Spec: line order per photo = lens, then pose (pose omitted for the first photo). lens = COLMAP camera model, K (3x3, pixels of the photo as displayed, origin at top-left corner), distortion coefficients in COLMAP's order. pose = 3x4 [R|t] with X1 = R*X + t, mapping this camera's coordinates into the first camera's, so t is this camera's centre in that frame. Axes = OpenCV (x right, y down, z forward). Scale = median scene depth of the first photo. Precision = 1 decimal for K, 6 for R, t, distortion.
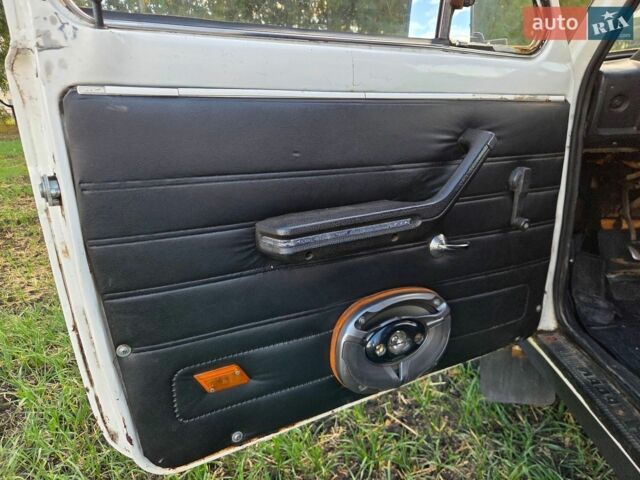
lens RADIAL K [[473.8, 0, 320.1], [0, 473.8, 241.3], [0, 0, 1]] dist [0.088065, -0.000565]
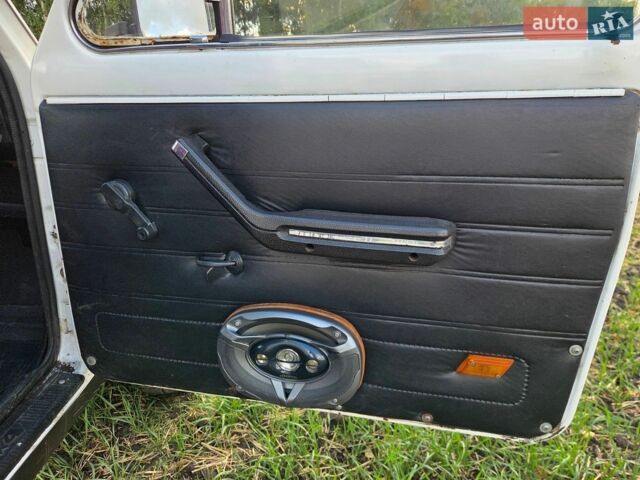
lens RADIAL K [[429.4, 0, 321.2], [0, 429.4, 241.5], [0, 0, 1]] dist [0.077446, -0.066284]
pose [[0.777764, 0.177601, -0.602944, 0.680481], [-0.158000, 0.983692, 0.085942, -0.104793], [0.608375, 0.028423, 0.793141, 0.352028]]
